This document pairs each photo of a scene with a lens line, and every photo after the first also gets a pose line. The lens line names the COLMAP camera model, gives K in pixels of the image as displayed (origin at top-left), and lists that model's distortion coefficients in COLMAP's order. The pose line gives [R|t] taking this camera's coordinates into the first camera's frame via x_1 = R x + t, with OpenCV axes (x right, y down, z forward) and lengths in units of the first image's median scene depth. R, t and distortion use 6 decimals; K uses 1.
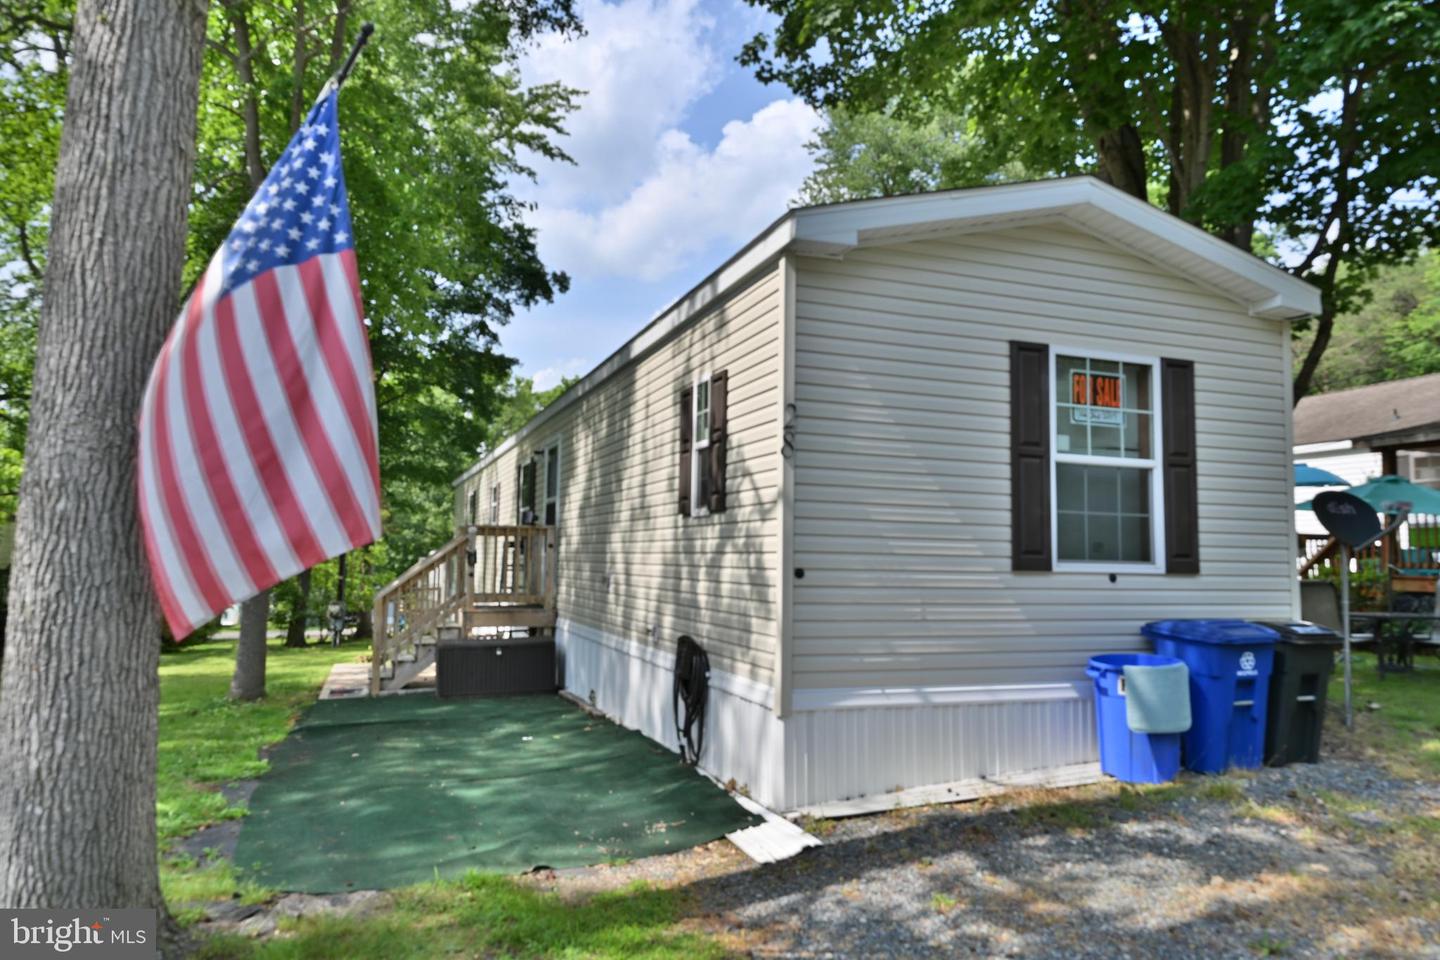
lens RADIAL K [[990.7, 0, 716.9], [0, 990.7, 485.2], [0, 0, 1]] dist [0.000303, 0.000439]
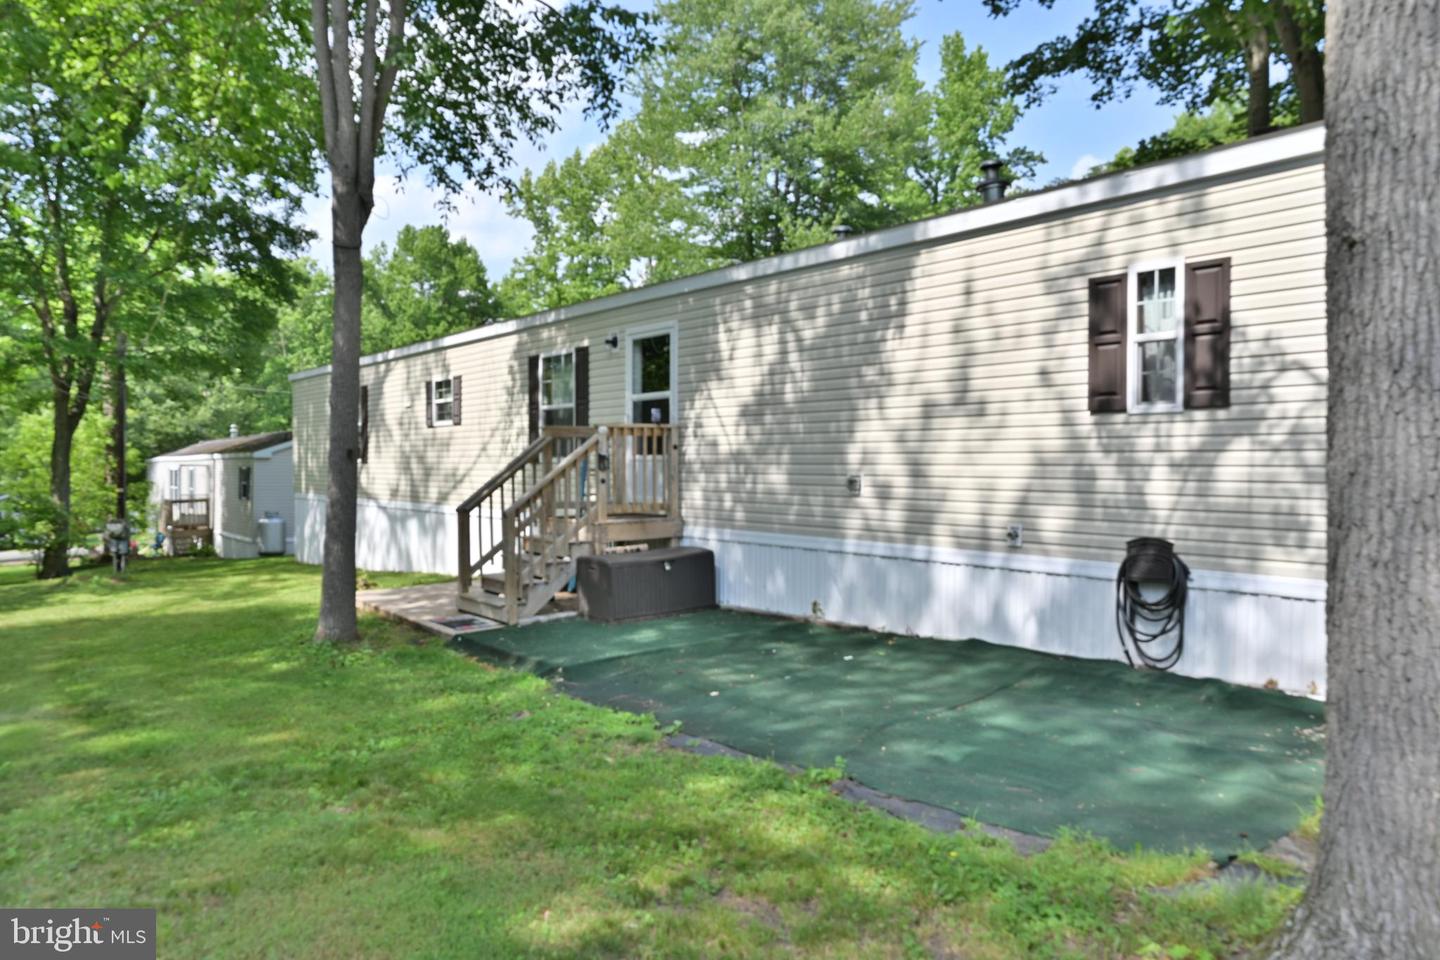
lens RADIAL K [[990.7, 0, 719.6], [0, 990.7, 477.1], [0, 0, 1]] dist [0.000303, 0.000439]
pose [[0.938547, -0.021683, 0.344471, -0.685484], [-0.010872, 0.995672, 0.092295, 0.009117], [-0.344981, -0.090369, 0.934249, 0.233657]]
